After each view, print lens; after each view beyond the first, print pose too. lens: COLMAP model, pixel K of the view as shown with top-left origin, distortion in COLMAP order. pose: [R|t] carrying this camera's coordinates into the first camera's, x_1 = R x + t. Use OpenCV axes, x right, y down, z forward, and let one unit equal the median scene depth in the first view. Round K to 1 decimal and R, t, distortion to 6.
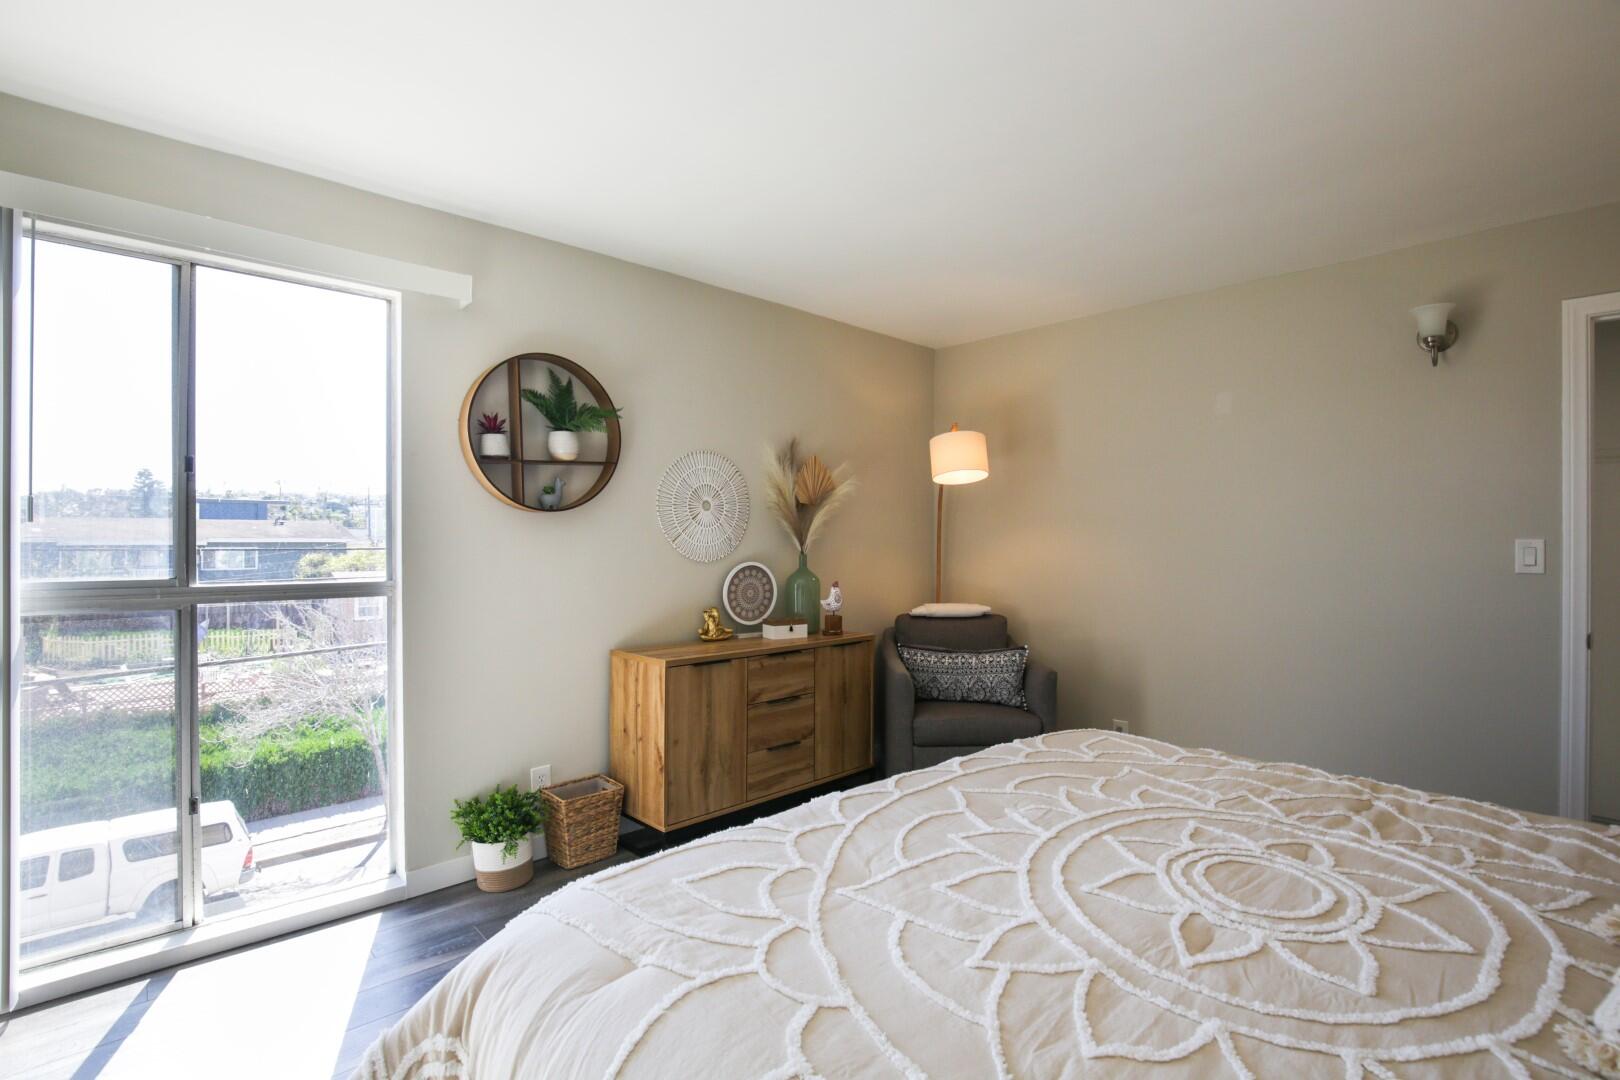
lens RADIAL K [[740.9, 0, 804.3], [0, 740.9, 539.2], [0, 0, 1]] dist [-0.032088, 0.004930]
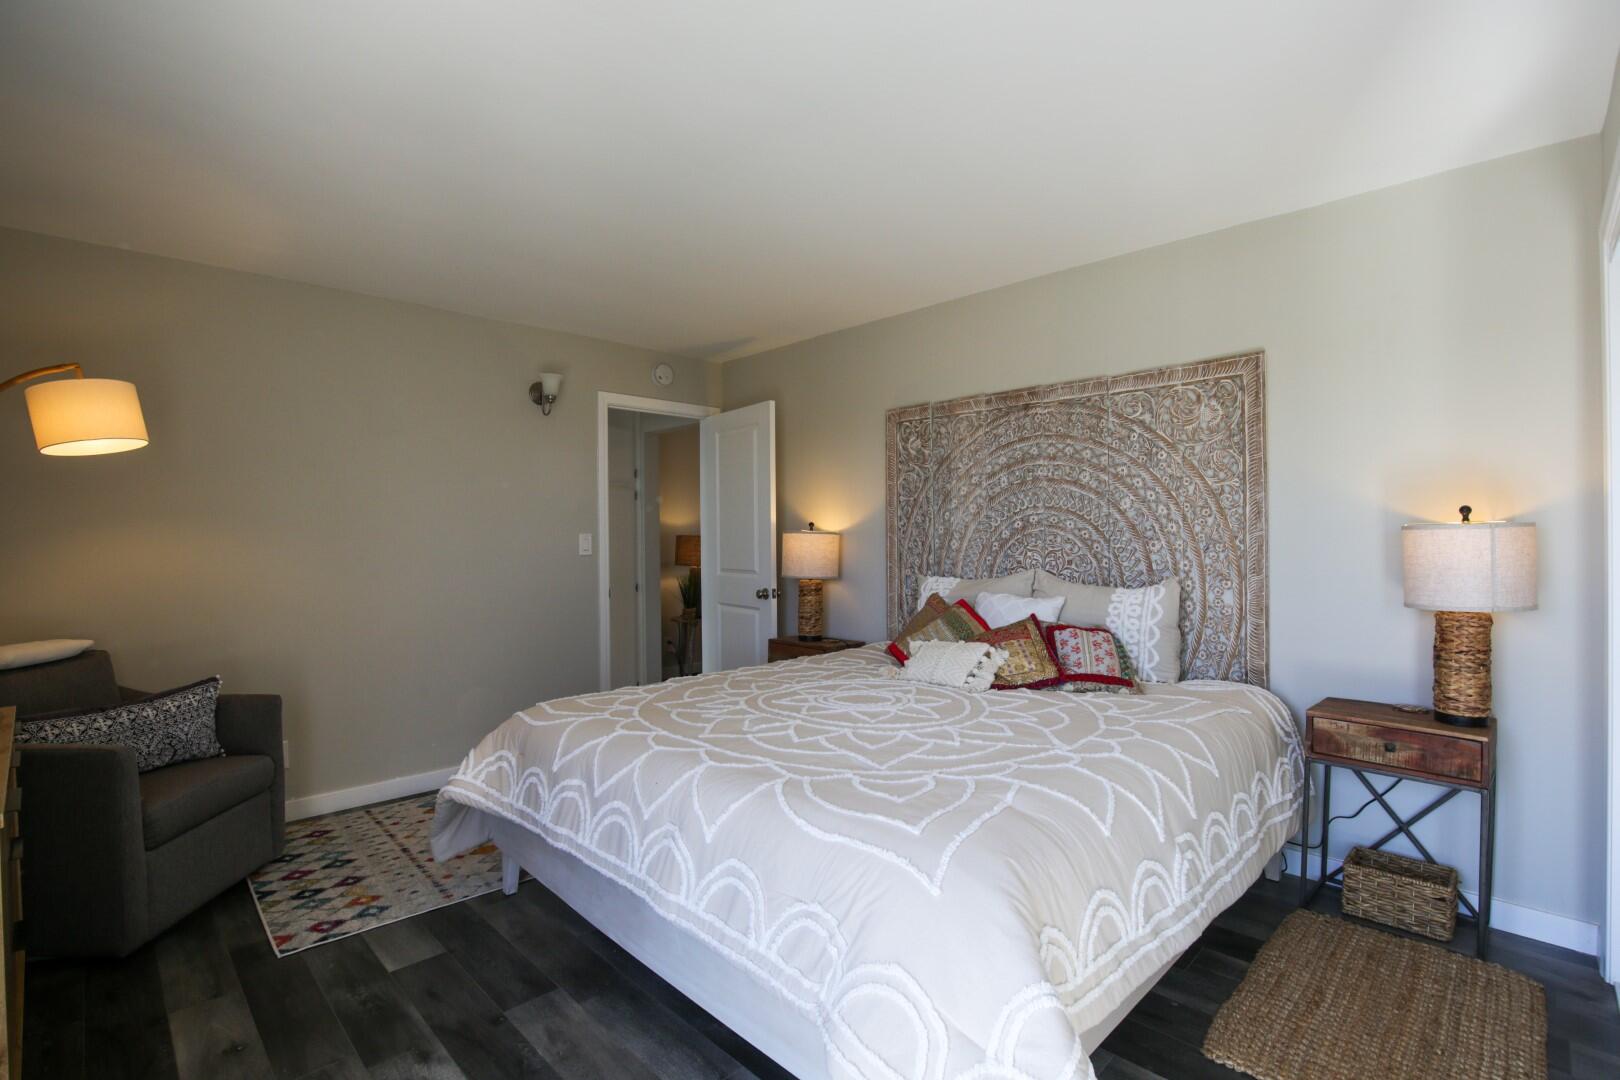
lens RADIAL K [[740.9, 0, 806.3], [0, 740.9, 543.5], [0, 0, 1]] dist [-0.032088, 0.004930]
pose [[-0.021608, -0.017697, 0.999610, -0.661490], [0.011505, 0.999773, 0.017949, -0.003273], [-0.999700, 0.011888, -0.021400, 0.541870]]
